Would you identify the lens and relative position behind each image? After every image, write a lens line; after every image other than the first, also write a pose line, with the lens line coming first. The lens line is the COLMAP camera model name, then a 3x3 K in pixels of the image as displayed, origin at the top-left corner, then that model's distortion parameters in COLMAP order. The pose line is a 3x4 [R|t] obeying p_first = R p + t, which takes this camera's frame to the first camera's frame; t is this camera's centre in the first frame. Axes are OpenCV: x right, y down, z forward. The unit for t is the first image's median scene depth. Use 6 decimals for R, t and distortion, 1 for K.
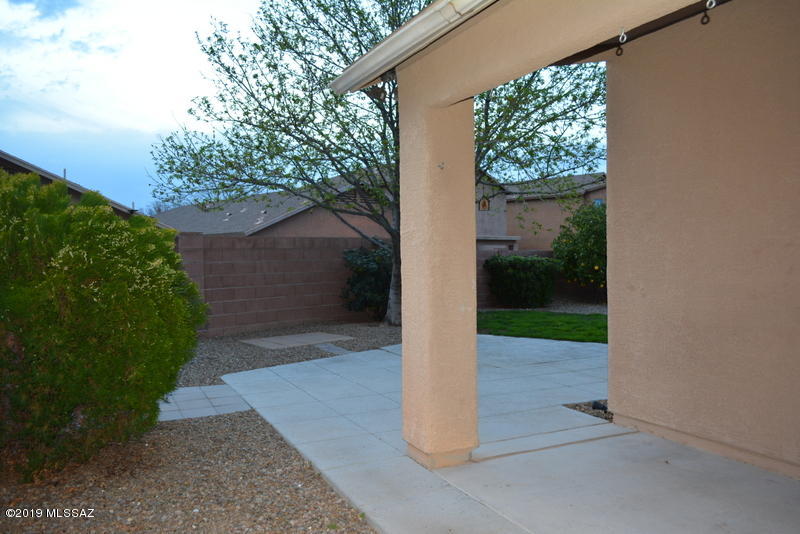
lens RADIAL K [[623.4, 0, 400.0], [0, 623.4, 267.0], [0, 0, 1]] dist [-0.014844, 0.004787]
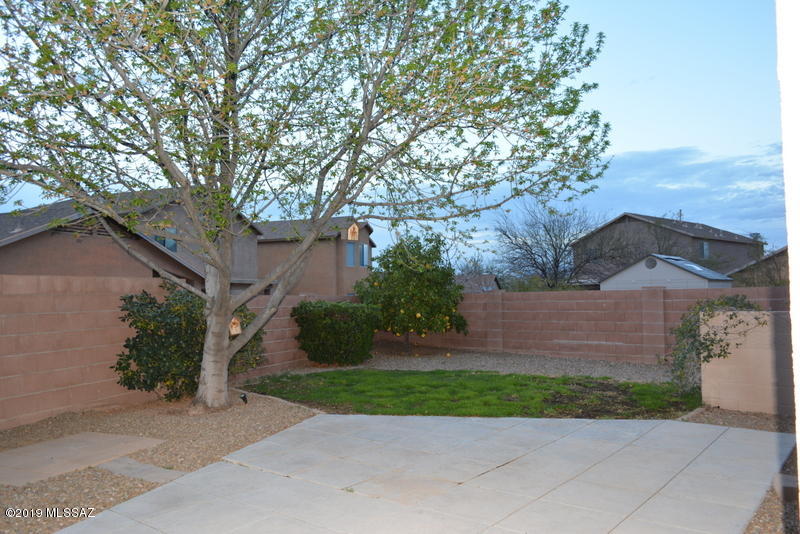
lens RADIAL K [[623.4, 0, 400.0], [0, 623.4, 267.0], [0, 0, 1]] dist [-0.014844, 0.004787]
pose [[0.907512, 0.013930, 0.419794, -0.098511], [0.015771, 0.997615, -0.067198, -0.009781], [-0.419729, 0.067603, 0.905128, 0.274821]]
